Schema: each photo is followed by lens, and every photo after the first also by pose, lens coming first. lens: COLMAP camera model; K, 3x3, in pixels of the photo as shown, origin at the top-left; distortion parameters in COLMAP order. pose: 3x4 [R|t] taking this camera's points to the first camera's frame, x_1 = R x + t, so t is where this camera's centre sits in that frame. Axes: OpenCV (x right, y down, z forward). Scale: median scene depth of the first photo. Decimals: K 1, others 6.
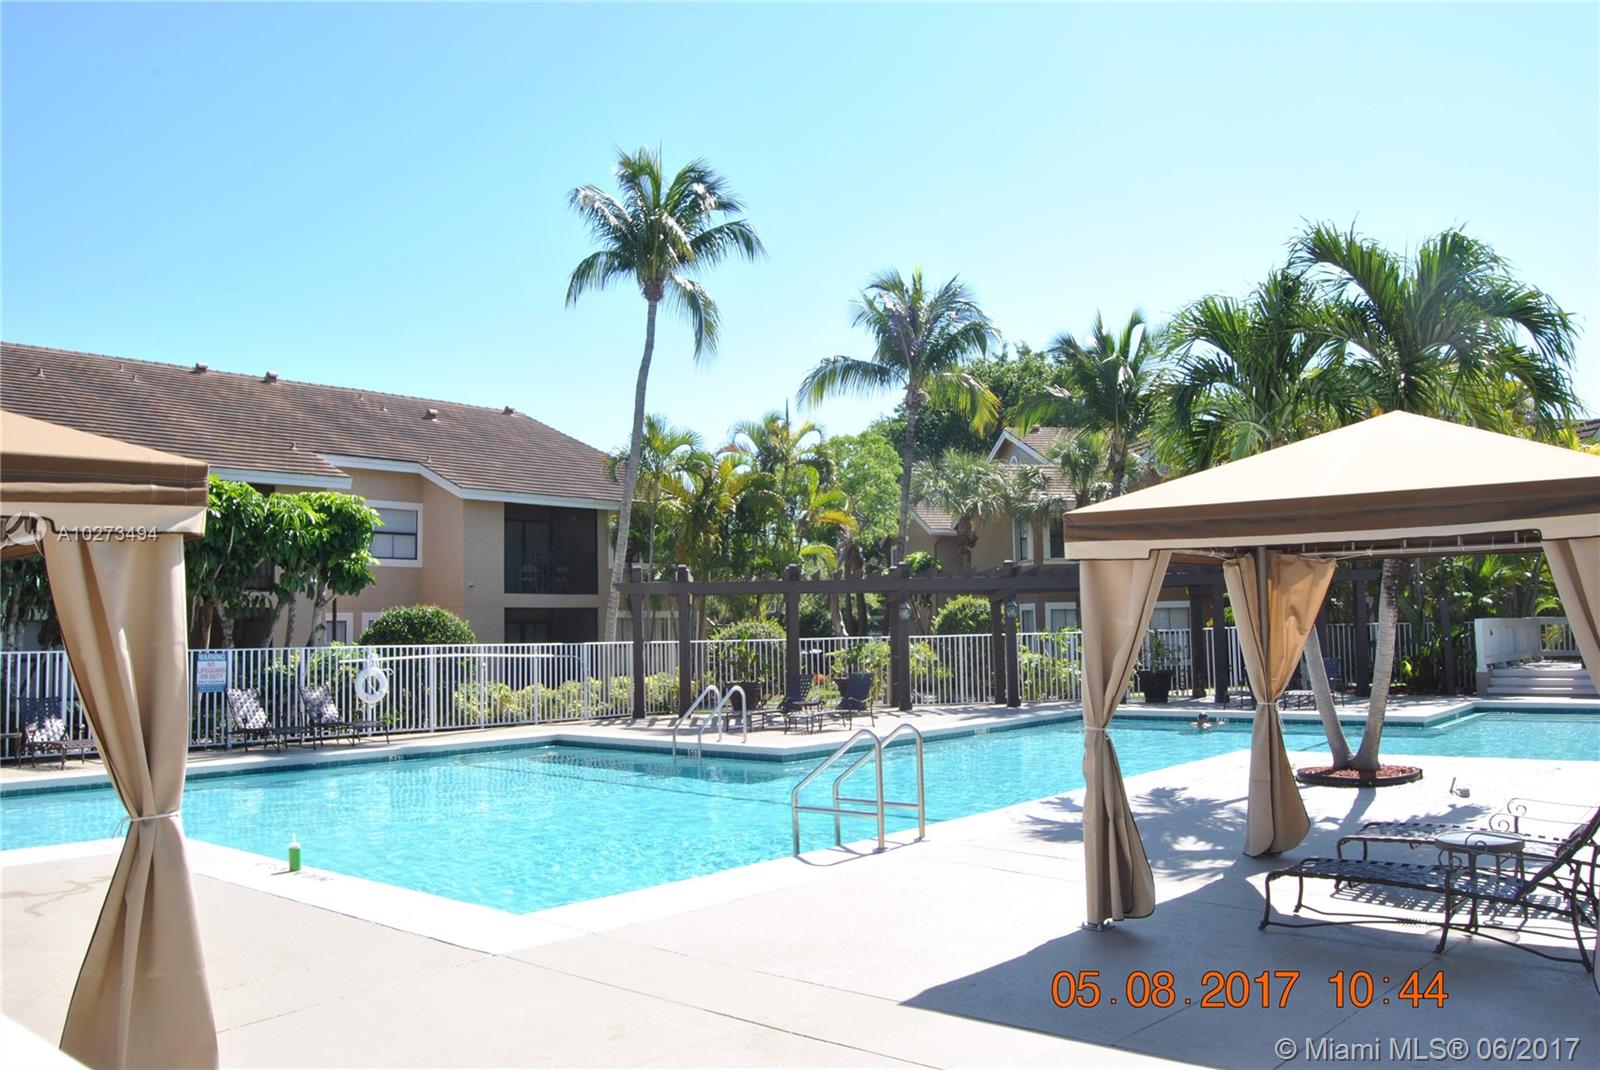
lens RADIAL K [[1265.7, 0, 809.0], [0, 1265.7, 533.0], [0, 0, 1]] dist [-0.097741, 0.038247]
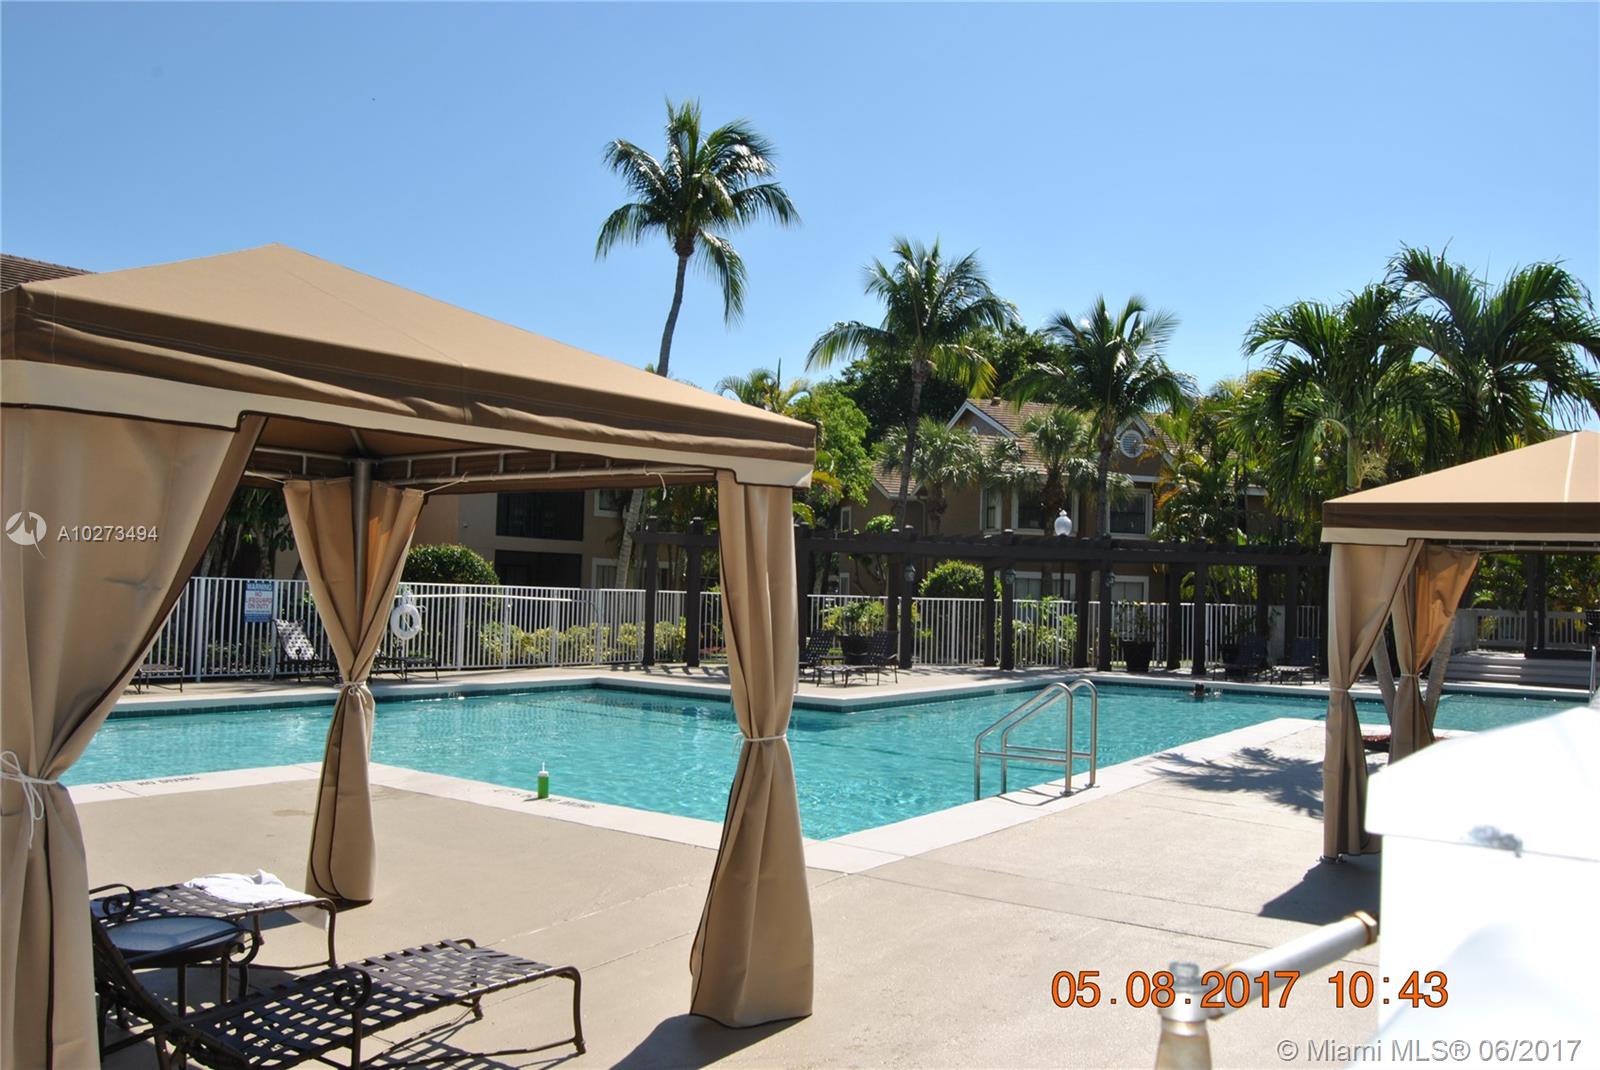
lens RADIAL K [[1265.7, 0, 811.7], [0, 1265.7, 521.2], [0, 0, 1]] dist [-0.097741, 0.038247]
pose [[0.994591, 0.053276, 0.089160, -0.120406], [-0.055454, 0.998216, 0.022136, 0.000727], [-0.087822, -0.026960, 0.995771, -0.030860]]
